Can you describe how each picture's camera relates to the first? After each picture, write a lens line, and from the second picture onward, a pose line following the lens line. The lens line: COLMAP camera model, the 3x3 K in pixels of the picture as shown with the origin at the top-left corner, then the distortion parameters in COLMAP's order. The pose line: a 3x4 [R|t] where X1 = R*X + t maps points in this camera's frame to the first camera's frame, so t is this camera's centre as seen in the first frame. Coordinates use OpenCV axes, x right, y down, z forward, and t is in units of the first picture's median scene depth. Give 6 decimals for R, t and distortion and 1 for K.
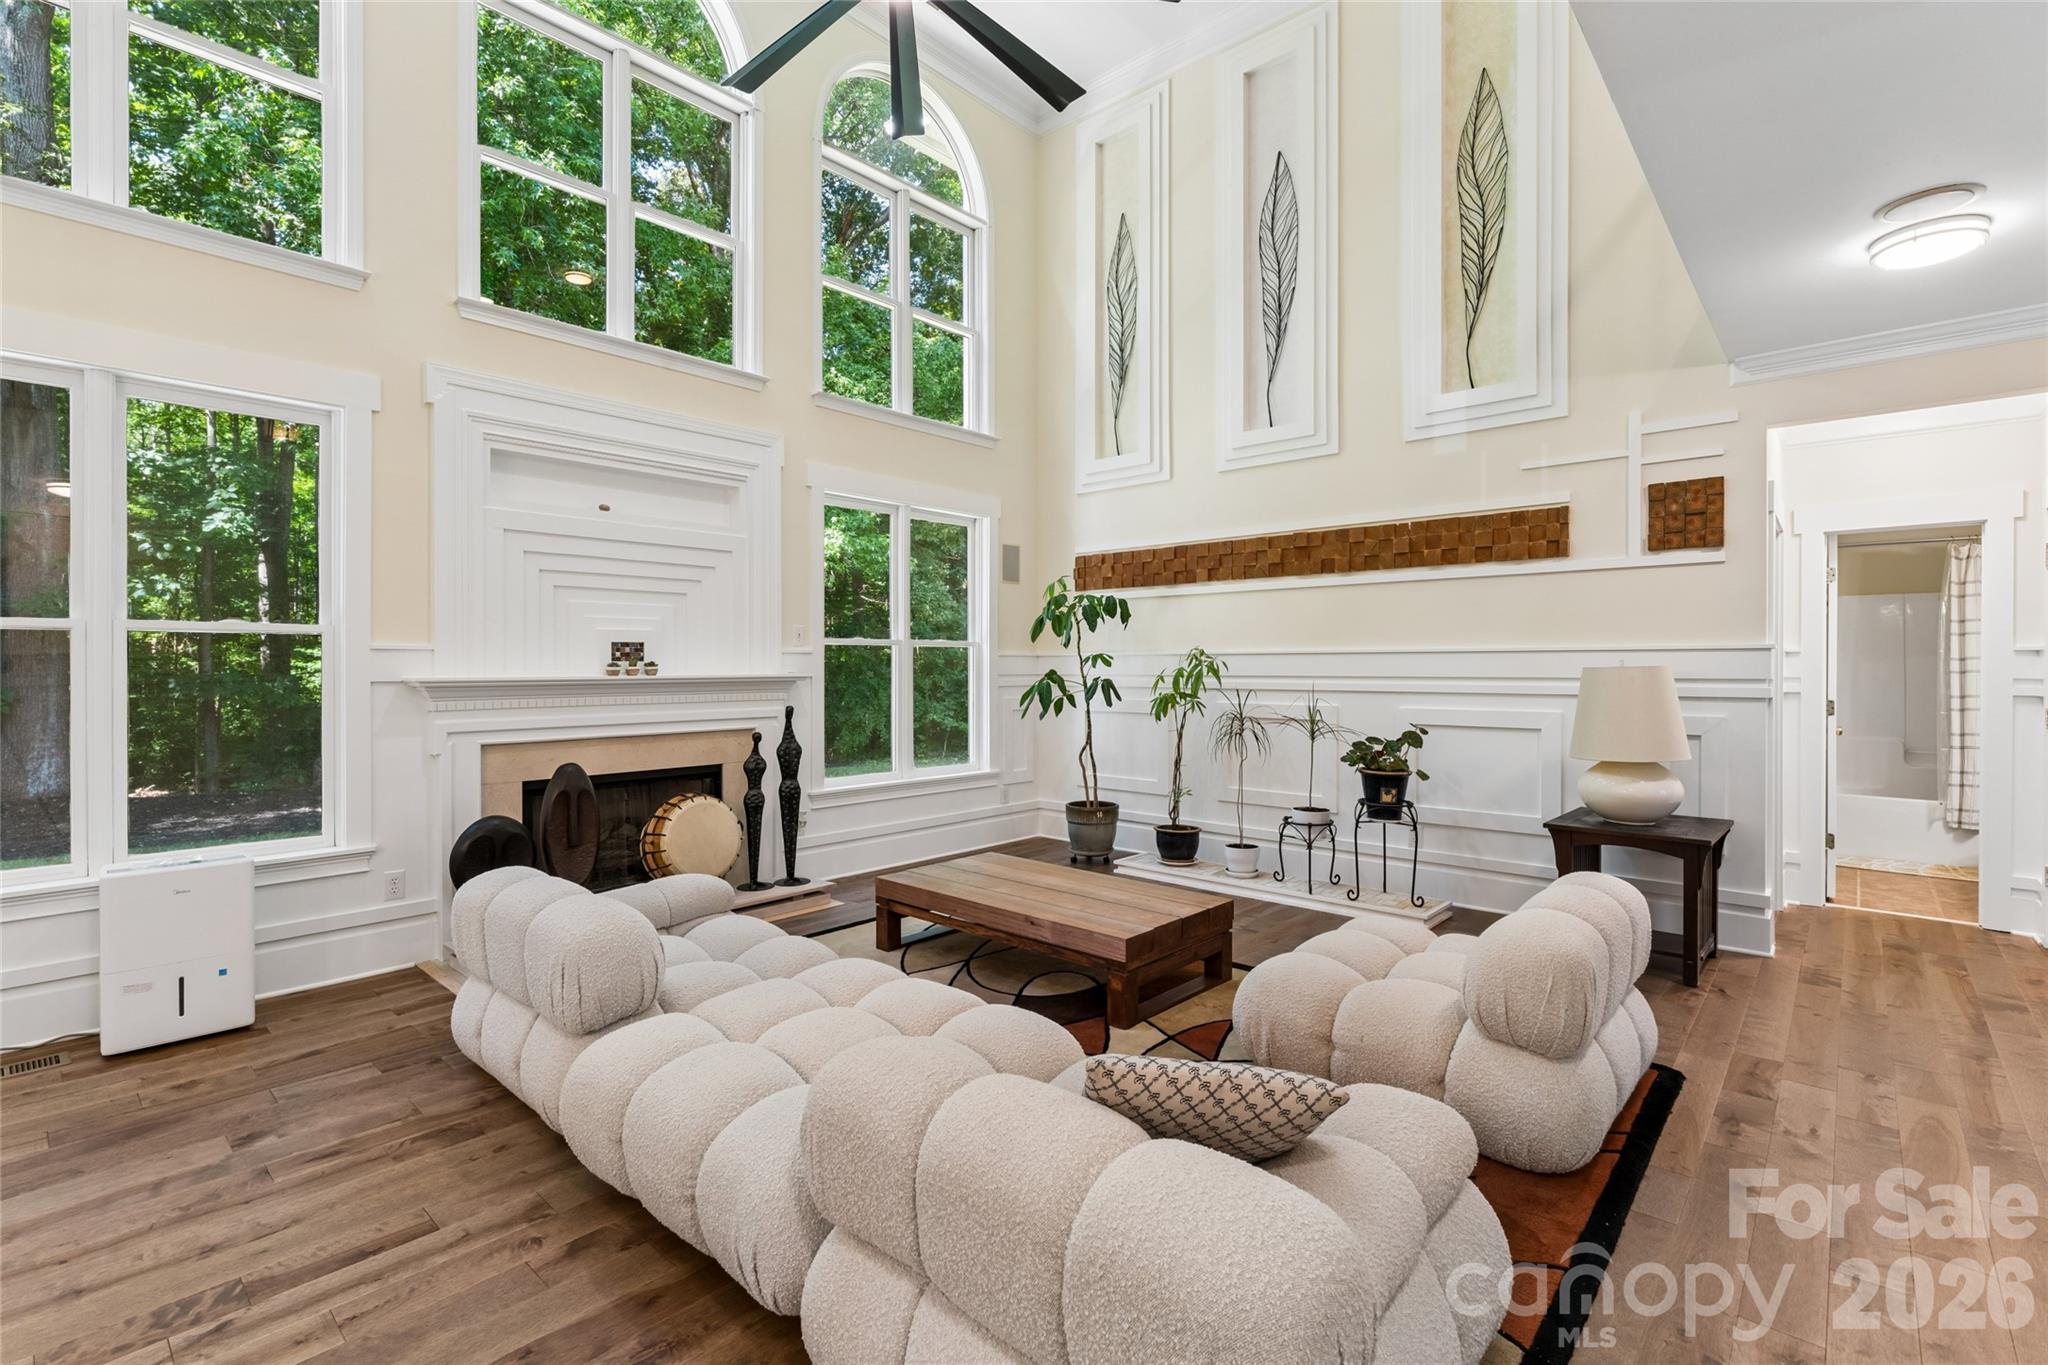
lens RADIAL K [[934.9, 0, 999.1], [0, 934.9, 663.8], [0, 0, 1]] dist [-0.002130, 0.001077]
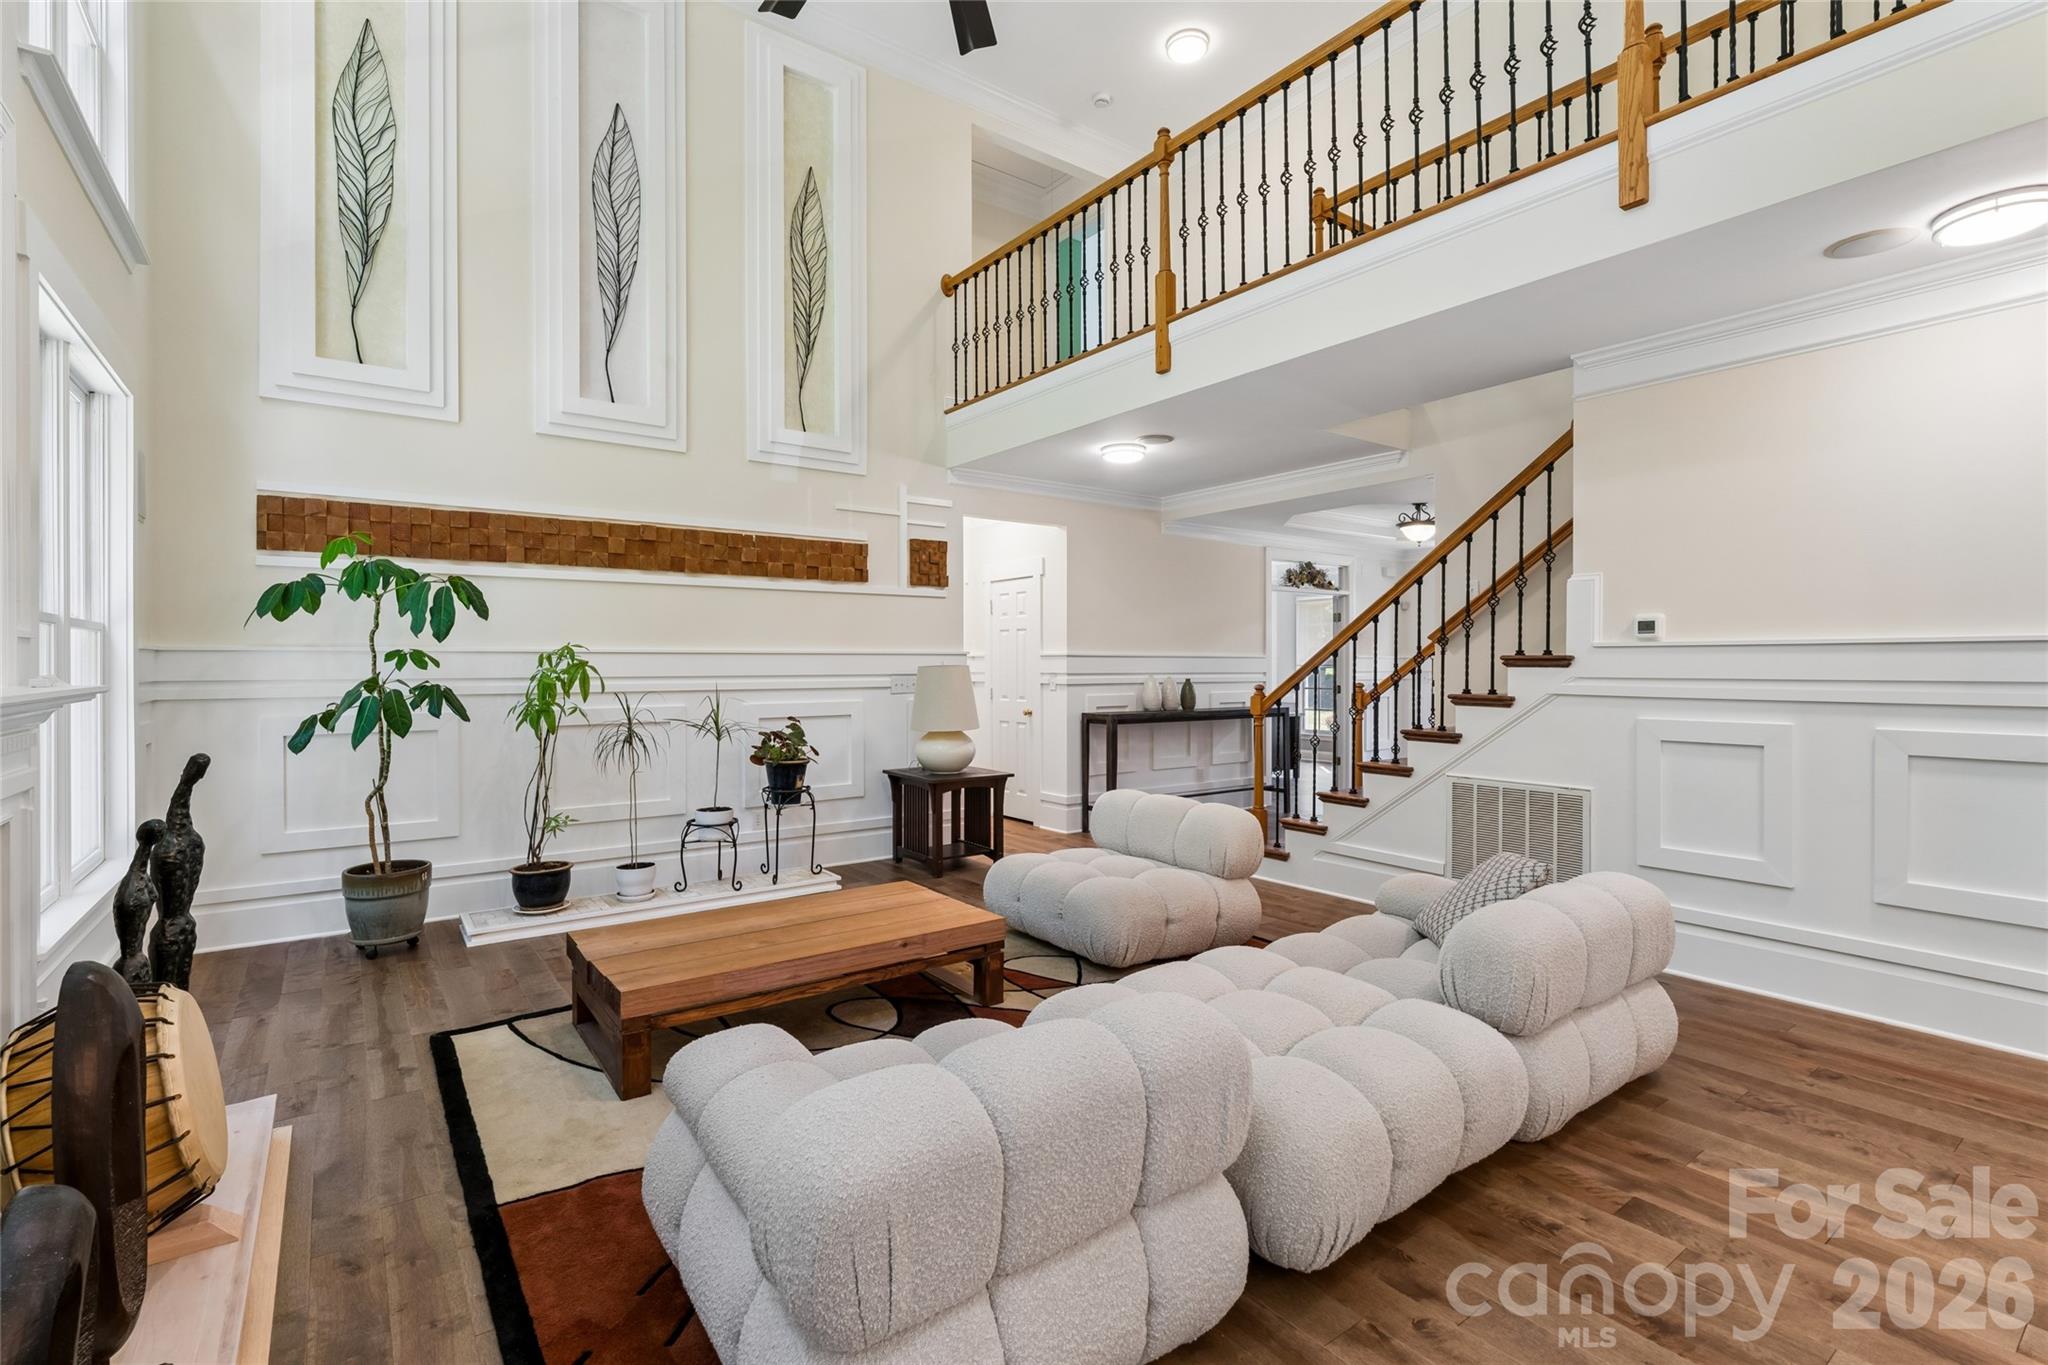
lens RADIAL K [[934.9, 0, 1014.6], [0, 934.9, 667.7], [0, 0, 1]] dist [-0.002130, 0.001077]
pose [[0.192592, -0.004613, 0.981268, -0.547205], [-0.002456, 0.999984, 0.005183, -0.002017], [-0.981276, -0.003409, 0.192578, 0.460348]]
